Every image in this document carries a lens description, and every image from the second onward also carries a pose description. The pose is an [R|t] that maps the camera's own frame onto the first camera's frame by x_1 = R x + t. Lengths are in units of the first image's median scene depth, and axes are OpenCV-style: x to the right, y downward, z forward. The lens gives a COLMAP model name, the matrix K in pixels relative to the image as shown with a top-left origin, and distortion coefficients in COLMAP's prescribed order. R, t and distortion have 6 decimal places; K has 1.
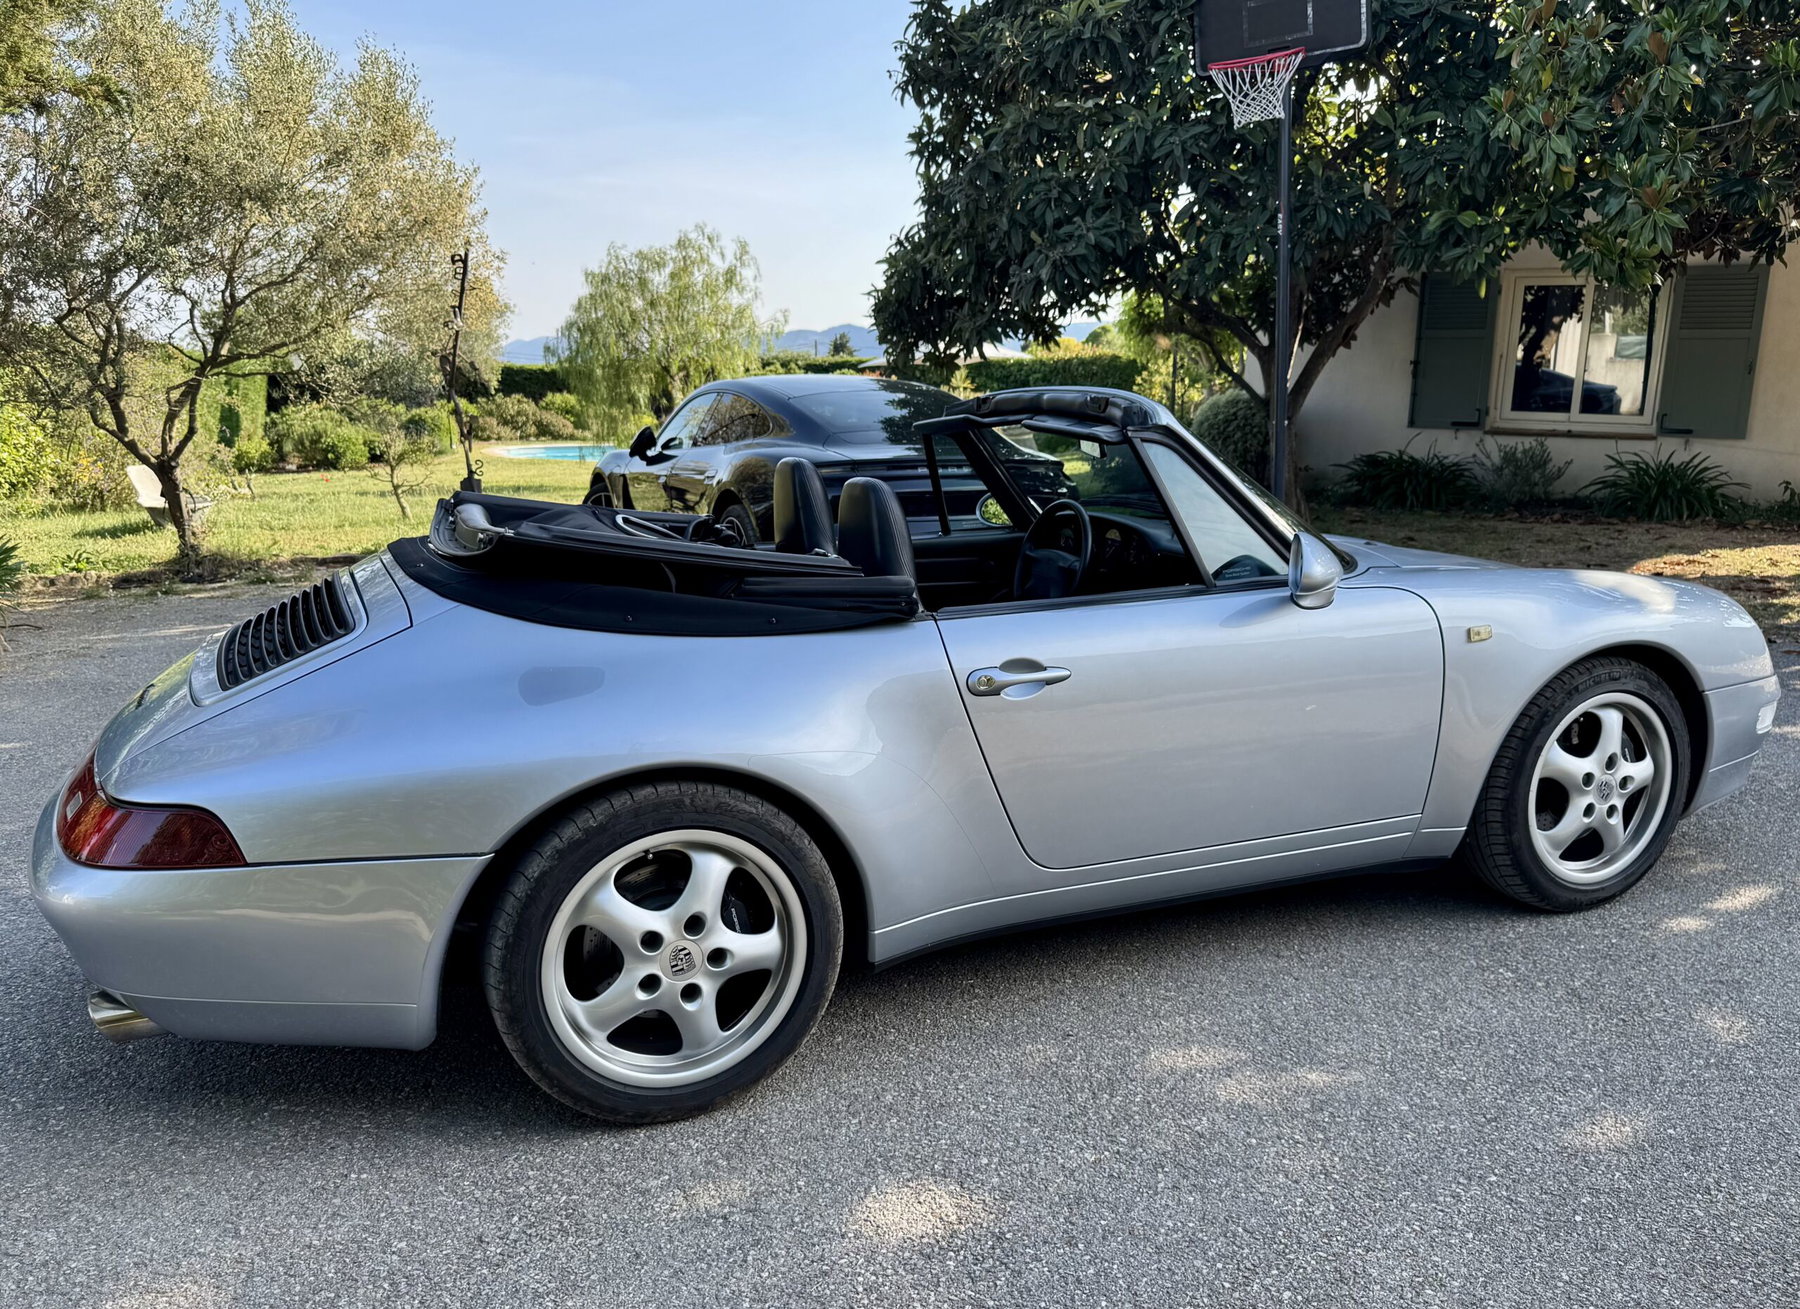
lens RADIAL K [[1296.7, 0, 925.9], [0, 1296.7, 699.4], [0, 0, 1]] dist [0.091063, -0.122813]
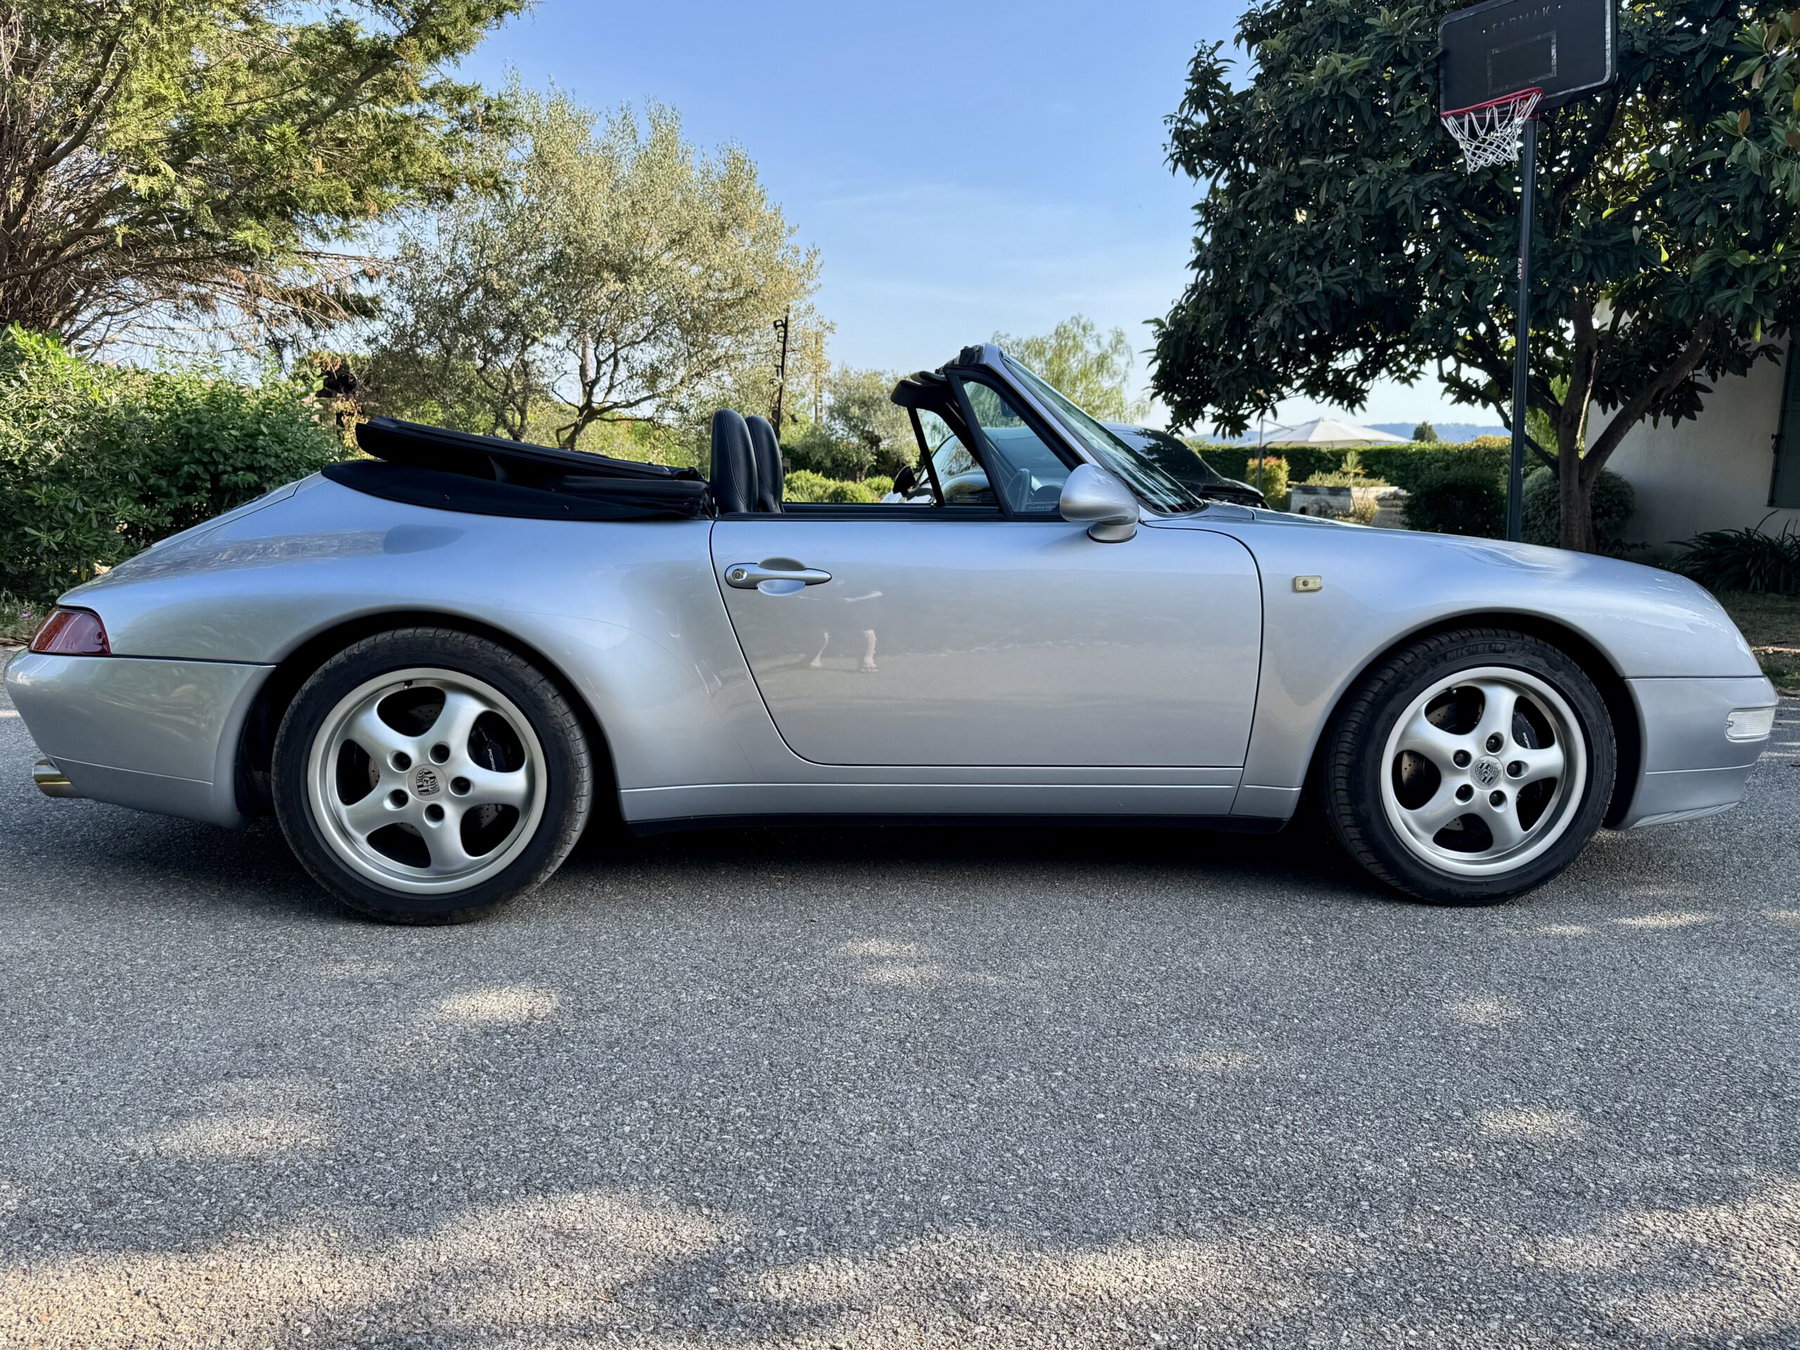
lens RADIAL K [[1244.1, 0, 940.0], [0, 1244.1, 682.2], [0, 0, 1]] dist [0.050011, -0.055616]
pose [[0.950208, 0.075843, -0.302247, 0.180833], [-0.098236, 0.993379, -0.059565, 0.041862], [0.295728, 0.086291, 0.951367, 0.021048]]
